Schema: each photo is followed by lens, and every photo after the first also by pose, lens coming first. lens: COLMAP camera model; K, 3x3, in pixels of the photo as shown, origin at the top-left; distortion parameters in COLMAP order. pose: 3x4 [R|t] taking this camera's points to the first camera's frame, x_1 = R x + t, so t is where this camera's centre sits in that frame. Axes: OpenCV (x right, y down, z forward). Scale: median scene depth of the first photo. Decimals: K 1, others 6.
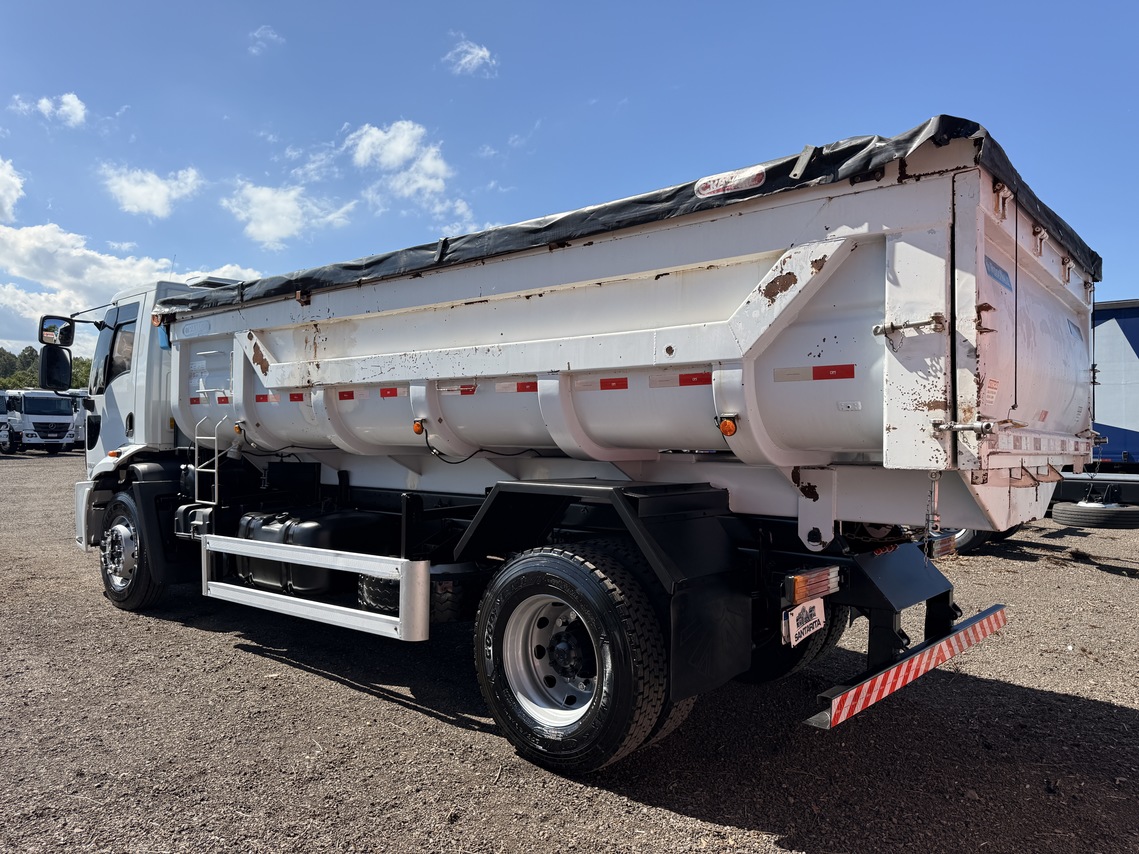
lens RADIAL K [[802.3, 0, 569.8], [0, 802.3, 433.3], [0, 0, 1]] dist [0.119373, -0.209243]
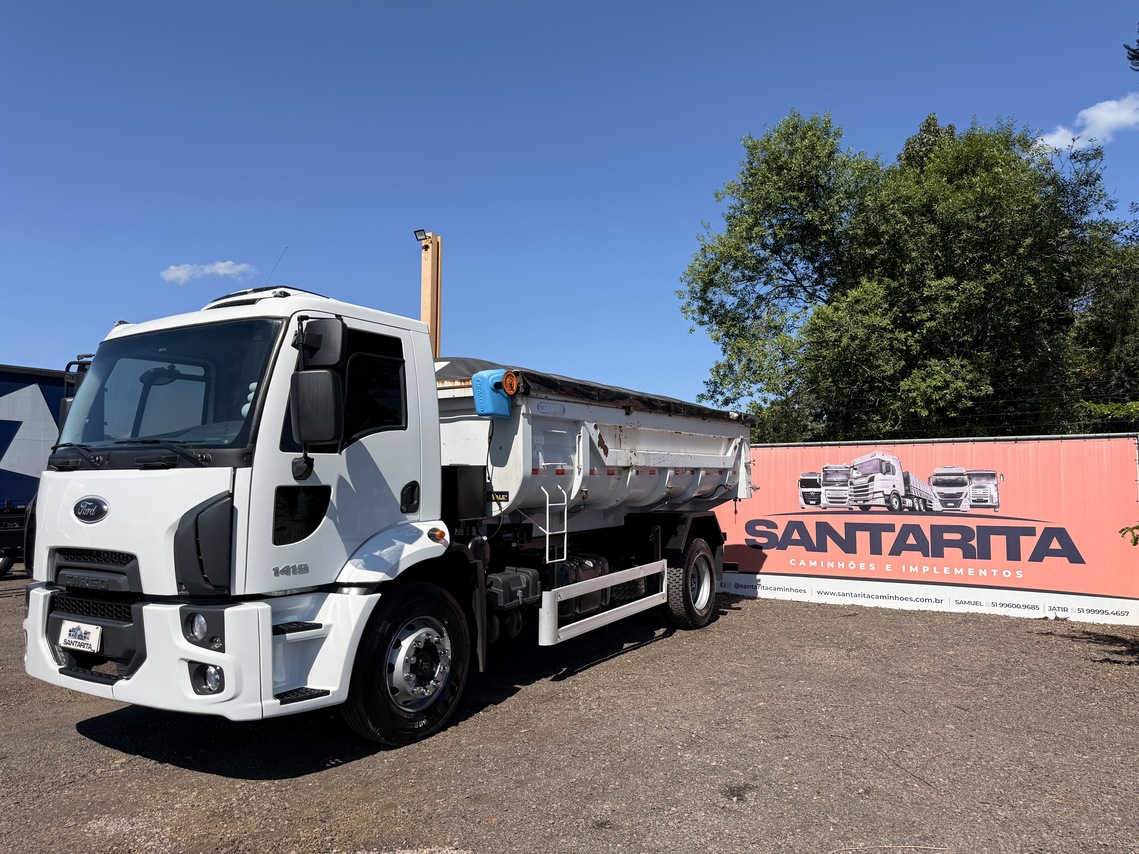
lens RADIAL K [[802.3, 0, 569.8], [0, 802.3, 433.3], [0, 0, 1]] dist [0.119373, -0.209243]
pose [[-0.153844, 0.045784, 0.987034, -1.931230], [0.001292, 0.998934, -0.046135, -0.052719], [-0.988094, -0.005822, -0.153739, 1.412647]]
